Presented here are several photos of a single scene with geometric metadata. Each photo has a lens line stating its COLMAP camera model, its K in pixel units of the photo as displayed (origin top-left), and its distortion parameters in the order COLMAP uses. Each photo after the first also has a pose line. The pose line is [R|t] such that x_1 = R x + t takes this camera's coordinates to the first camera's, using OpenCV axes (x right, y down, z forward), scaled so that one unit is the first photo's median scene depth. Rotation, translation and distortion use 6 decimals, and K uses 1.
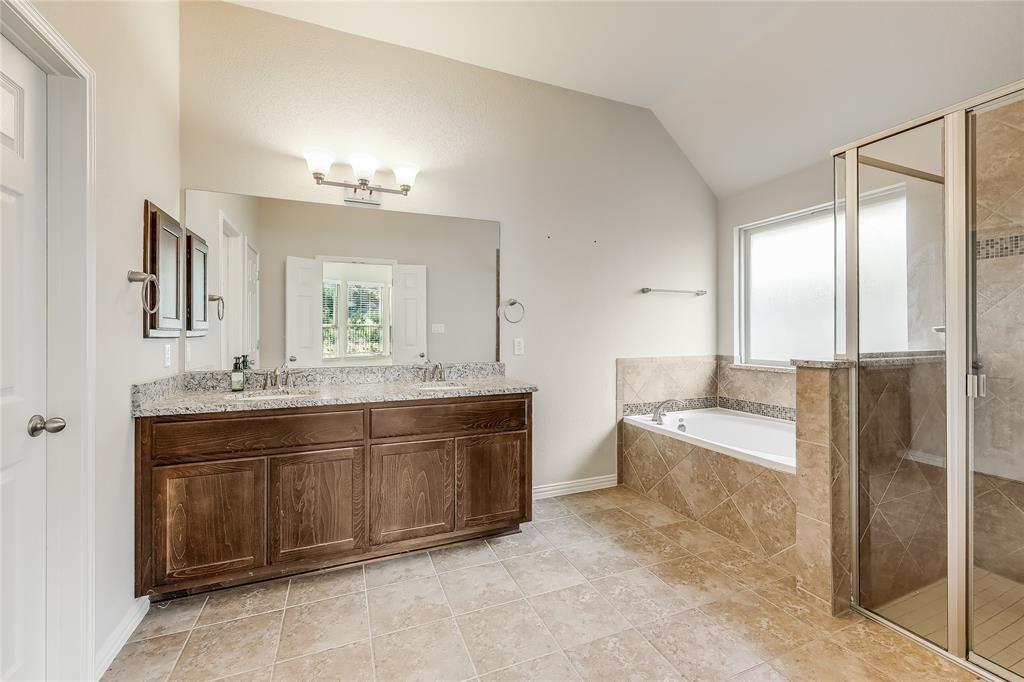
lens RADIAL K [[413.7, 0, 513.9], [0, 413.7, 331.4], [0, 0, 1]] dist [0.000820, -0.000438]
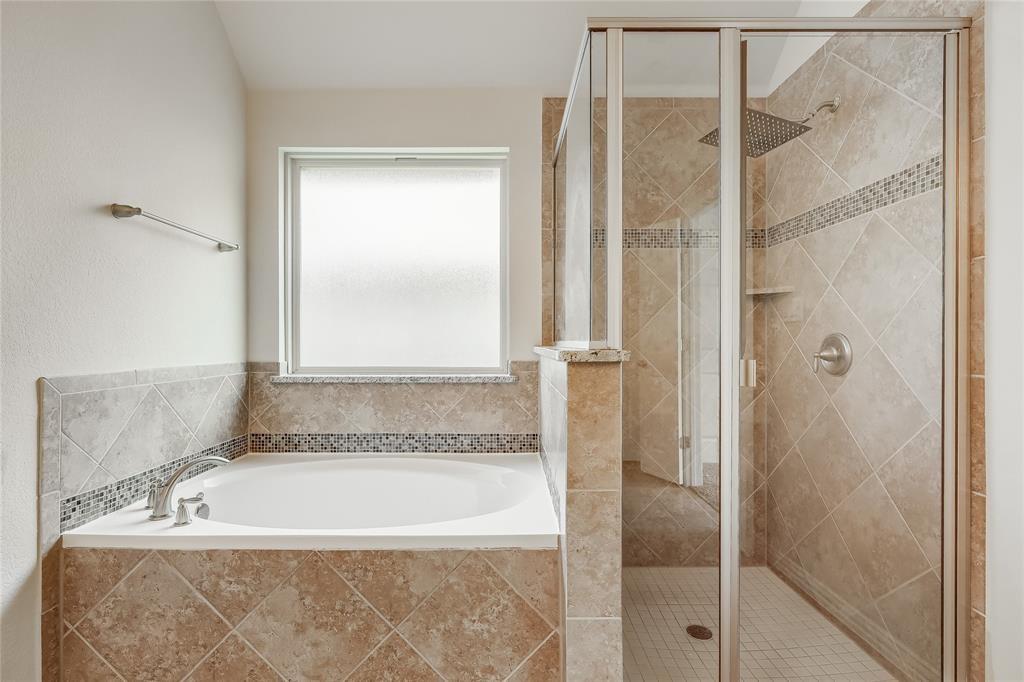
lens RADIAL K [[474.5, 0, 504.3], [0, 474.5, 347.2], [0, 0, 1]] dist [0.000197, -0.000119]
pose [[0.388197, -0.004027, 0.921568, 0.038788], [-0.005492, 0.999963, 0.006683, 0.047993], [-0.921560, -0.007655, 0.388160, 0.667958]]
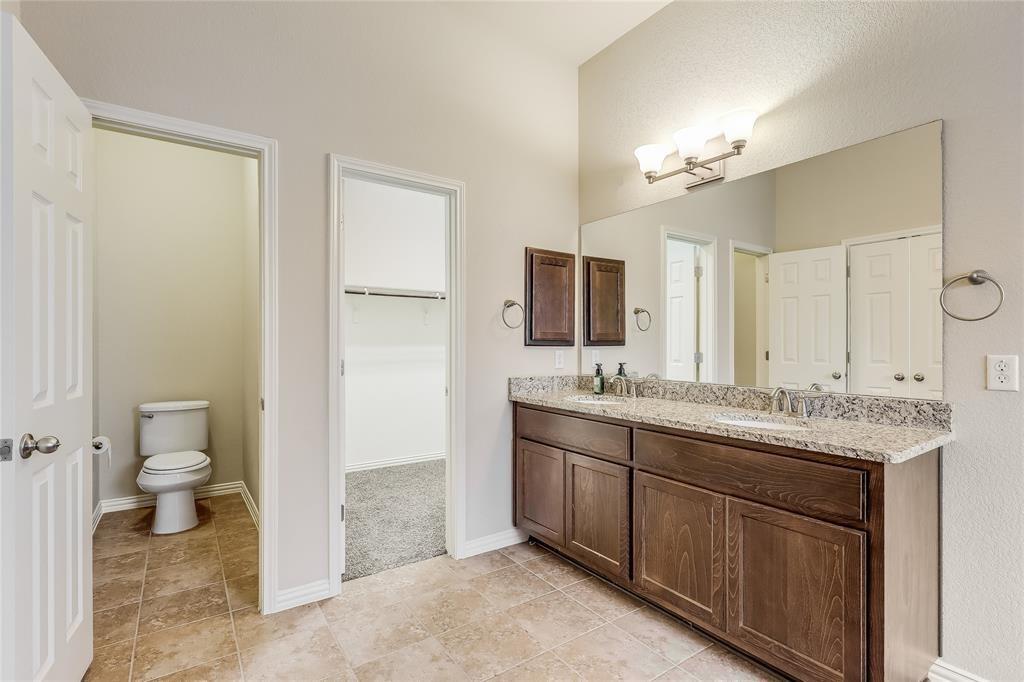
lens RADIAL K [[480.9, 0, 508.0], [0, 480.9, 341.7], [0, 0, 1]] dist [0.003030, 0.000619]
pose [[0.213677, -0.001890, -0.976903, 0.522922], [0.002679, 0.999996, -0.001349, 0.002740], [0.976901, -0.002329, 0.213681, 0.451506]]
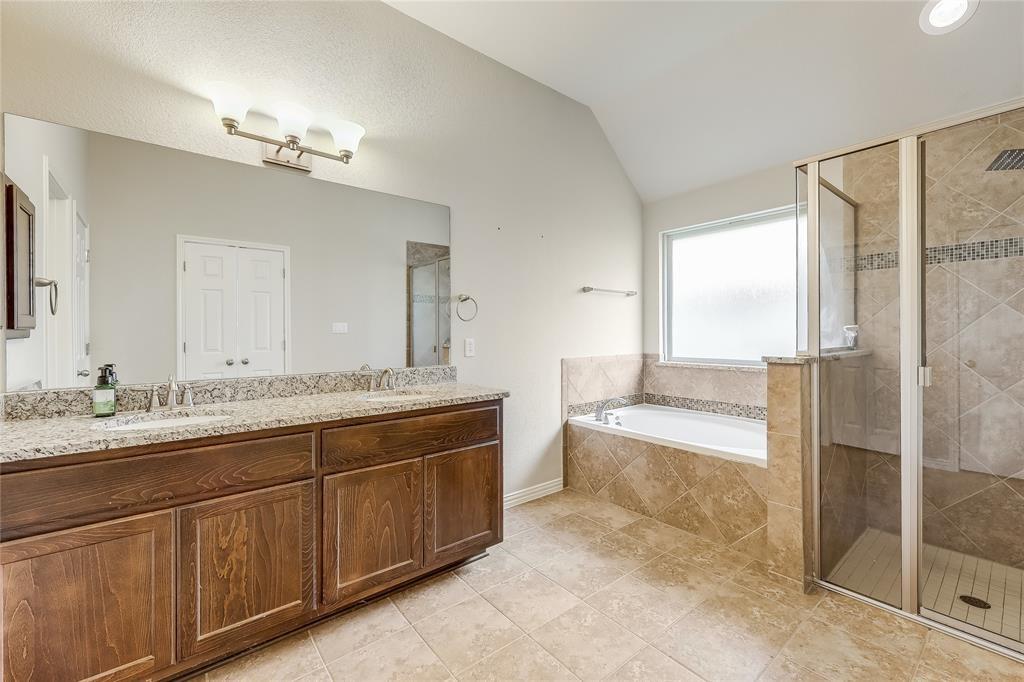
lens RADIAL K [[418.3, 0, 512.5], [0, 418.3, 333.8], [0, 0, 1]] dist [0.001179, -0.000279]
pose [[0.959595, -0.002829, 0.281370, -0.196141], [0.001696, 0.999989, 0.004273, 0.003724], [-0.281379, -0.003623, 0.959590, 0.127173]]
